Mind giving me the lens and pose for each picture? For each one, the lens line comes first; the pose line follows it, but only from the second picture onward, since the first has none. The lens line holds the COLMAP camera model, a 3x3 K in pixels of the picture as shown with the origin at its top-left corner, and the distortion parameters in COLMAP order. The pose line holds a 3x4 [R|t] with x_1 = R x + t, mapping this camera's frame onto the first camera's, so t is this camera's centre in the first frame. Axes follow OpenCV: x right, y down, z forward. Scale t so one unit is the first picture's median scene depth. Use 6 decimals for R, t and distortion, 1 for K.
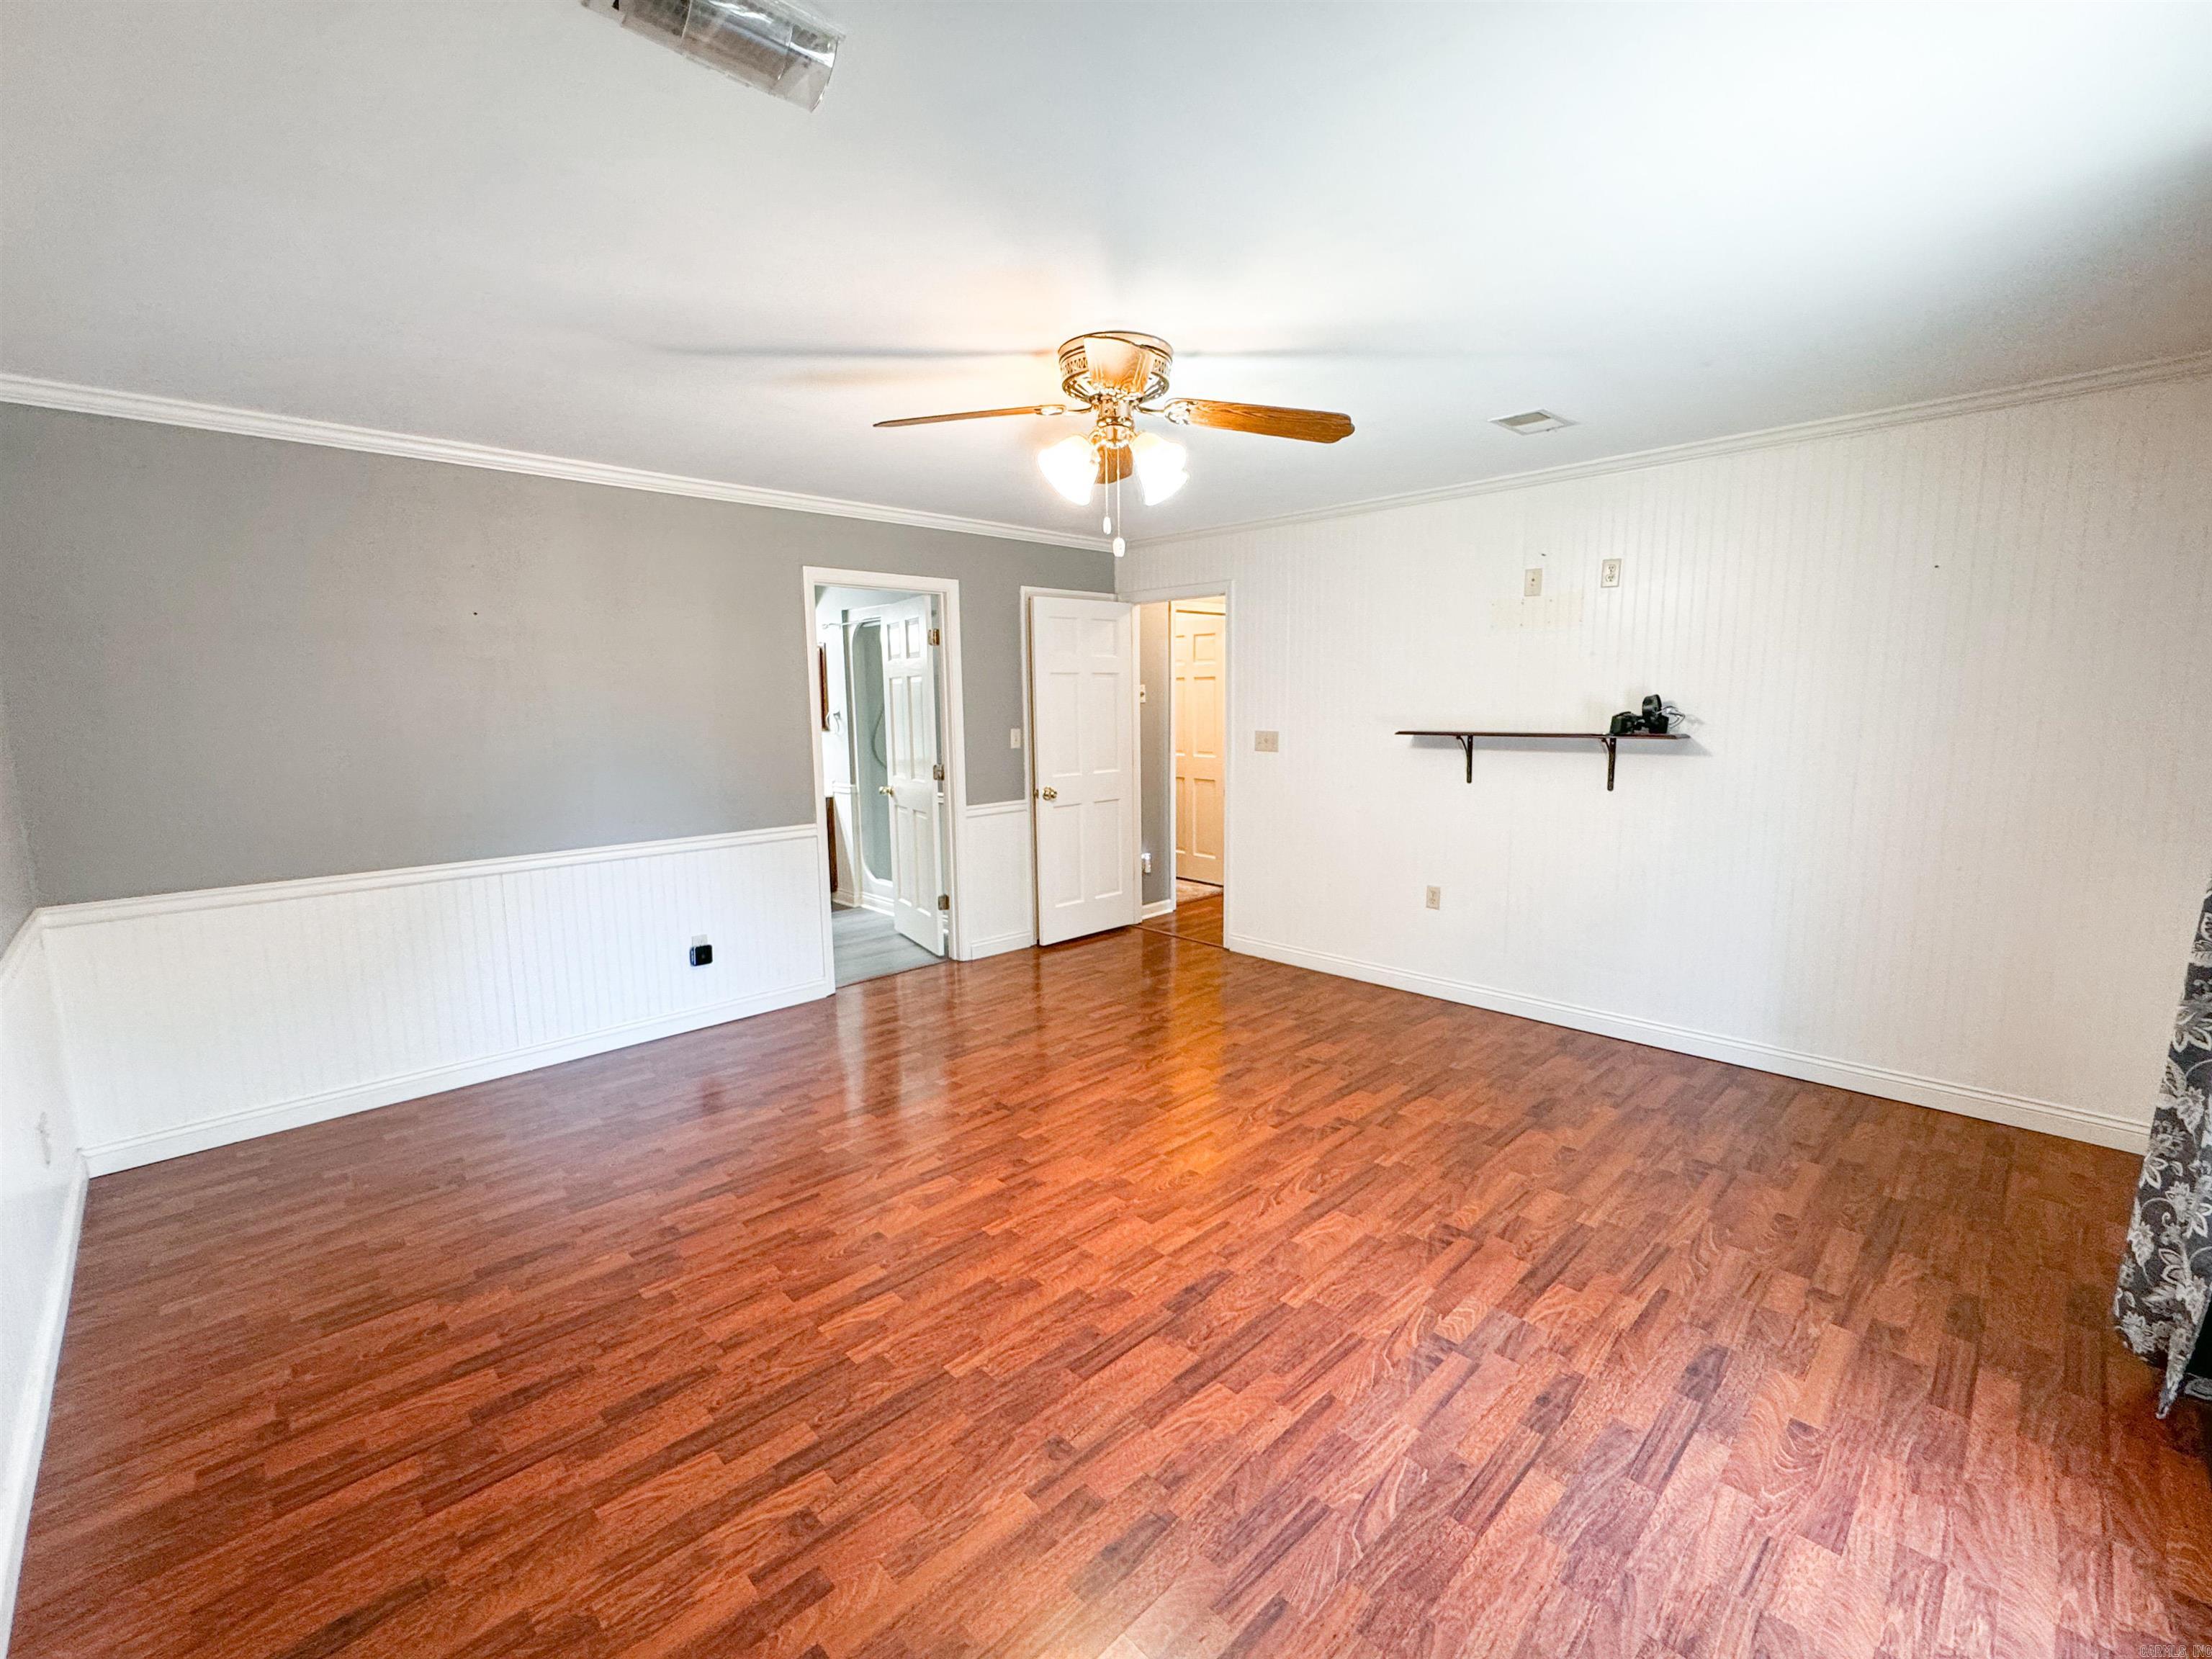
lens RADIAL K [[940.6, 0, 1093.0], [0, 940.6, 829.3], [0, 0, 1]] dist [-0.005394, 0.000802]
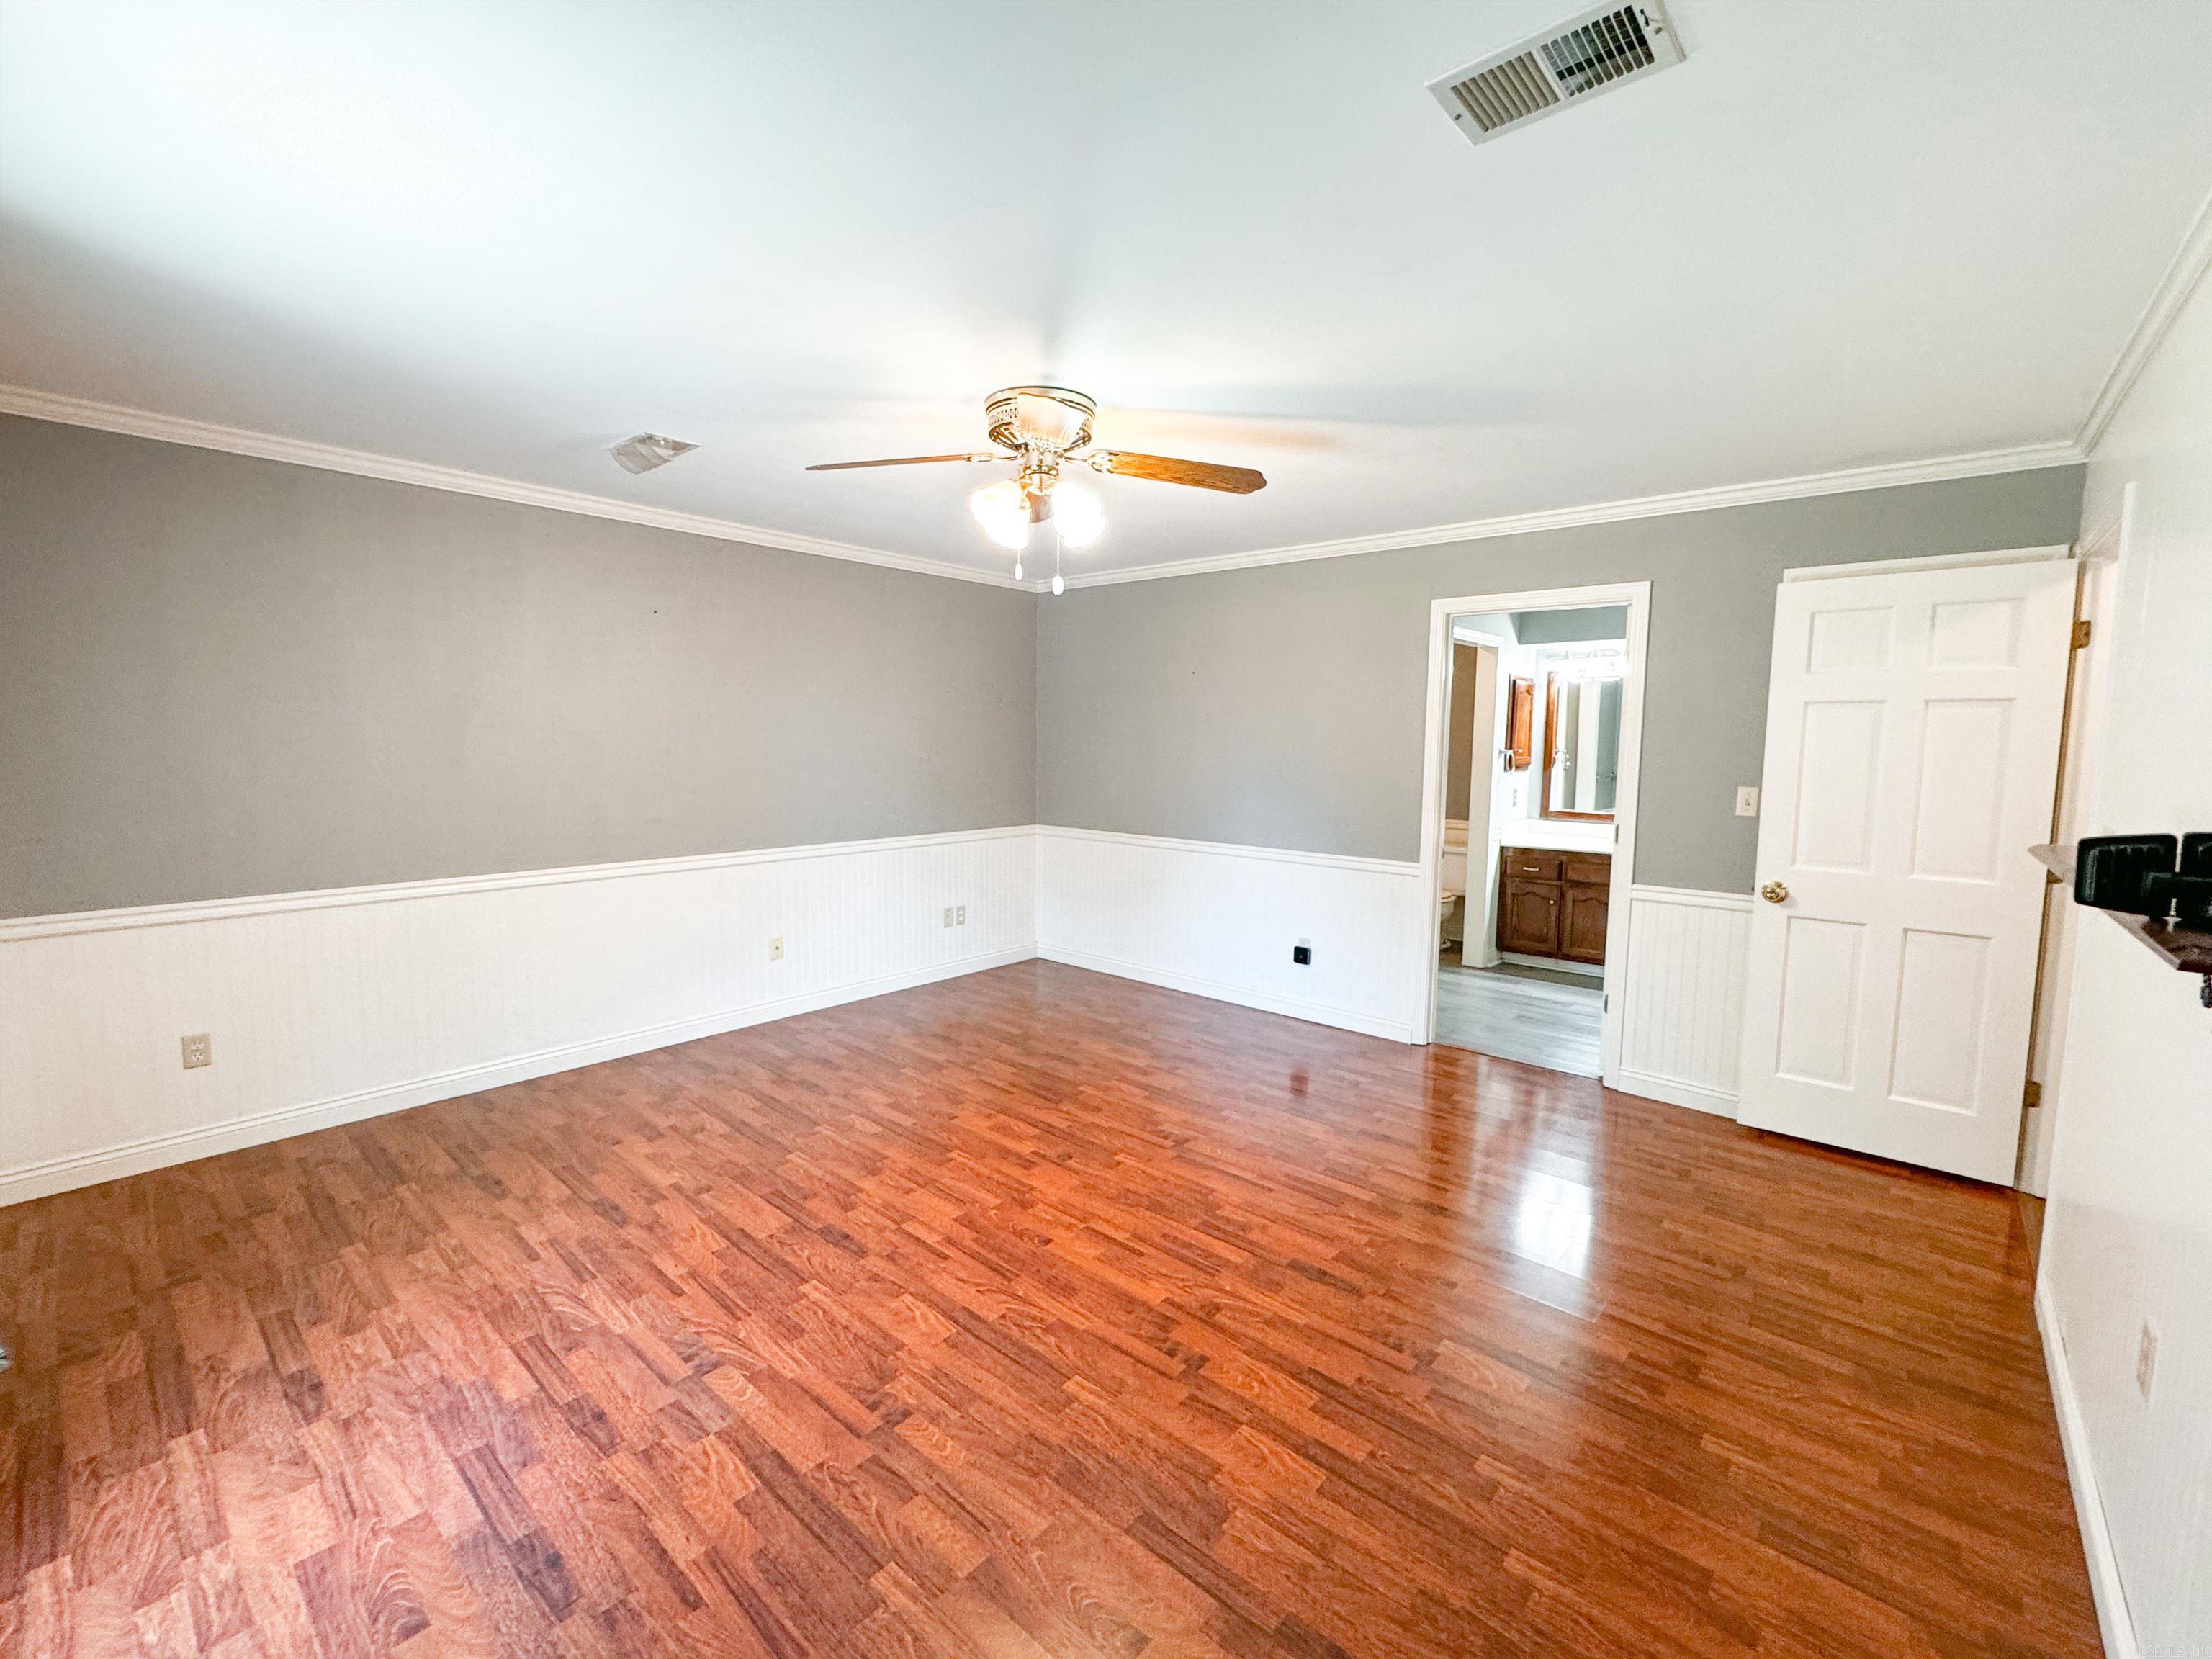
lens RADIAL K [[940.6, 0, 1106.5], [0, 940.6, 825.7], [0, 0, 1]] dist [-0.005394, 0.000802]
pose [[0.091209, 0.109148, -0.989832, 1.308785], [-0.152839, 0.983733, 0.094392, -0.179324], [0.984033, 0.142676, 0.106407, 1.197491]]
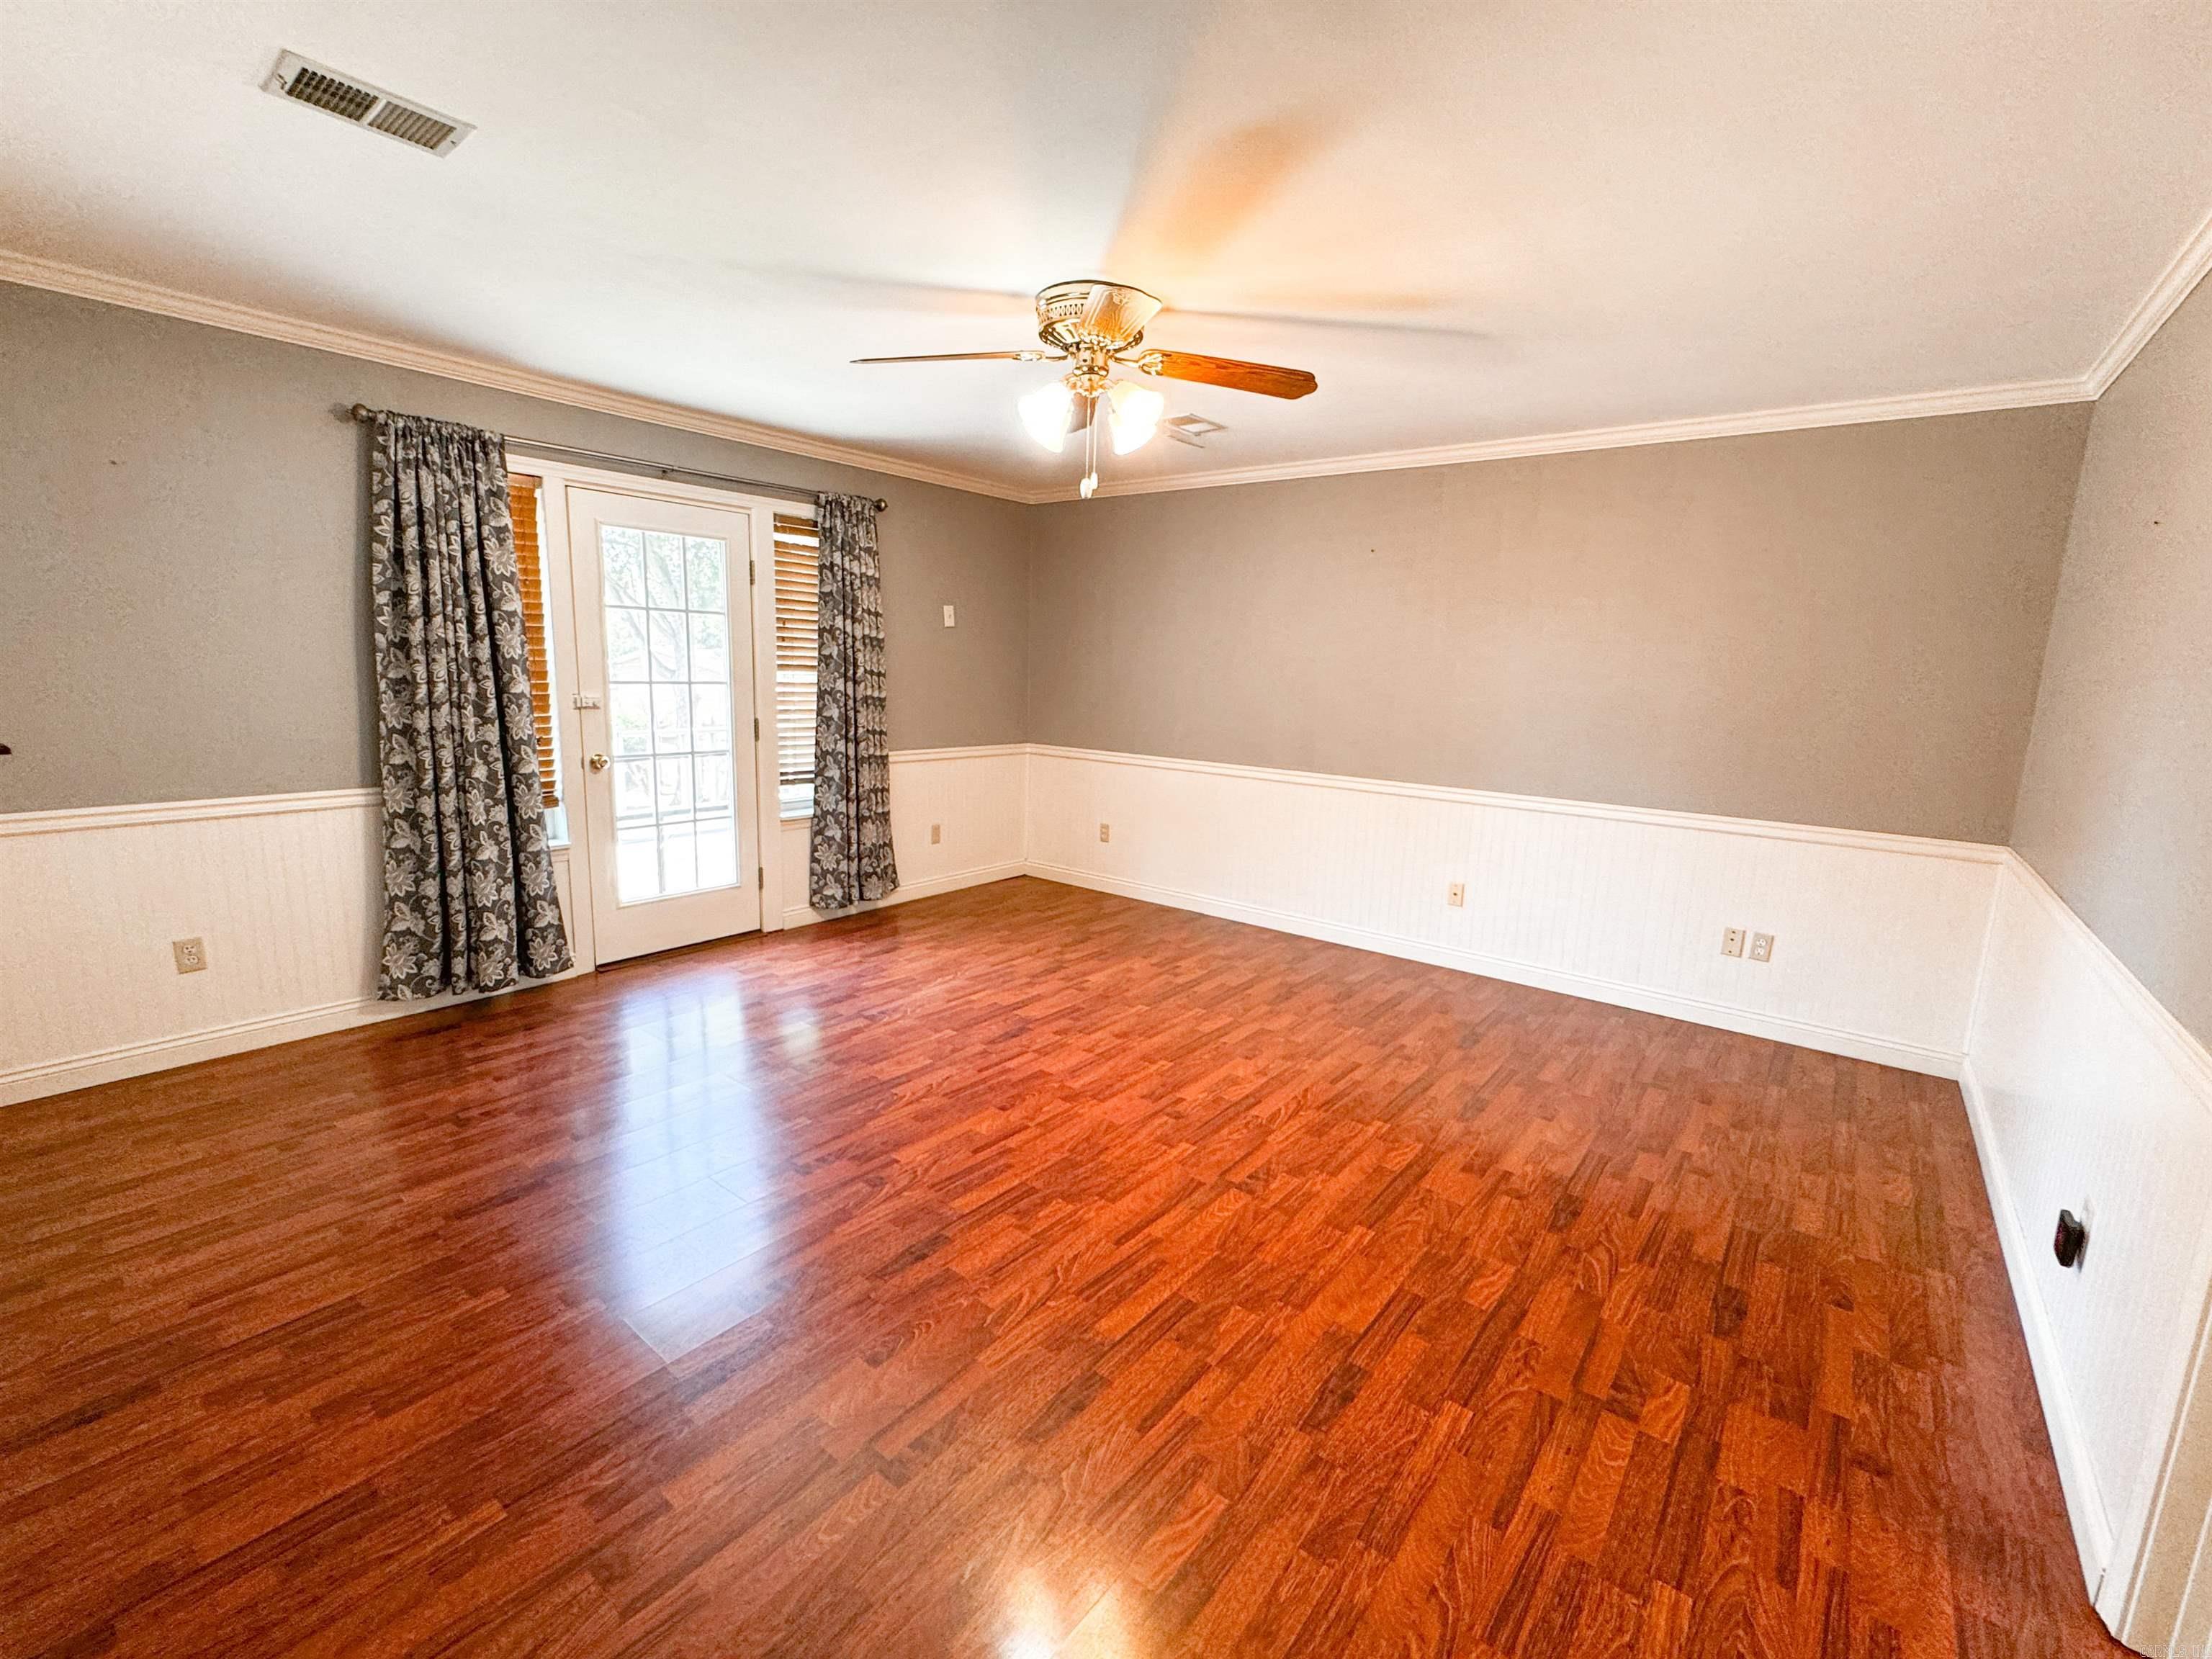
lens RADIAL K [[940.6, 0, 1098.8], [0, 940.6, 827.2], [0, 0, 1]] dist [-0.005394, 0.000802]
pose [[-0.990637, 0.002473, -0.136501, 0.187580], [-0.040533, 0.949426, 0.311364, -0.328666], [0.130368, 0.313981, -0.940436, 2.498236]]
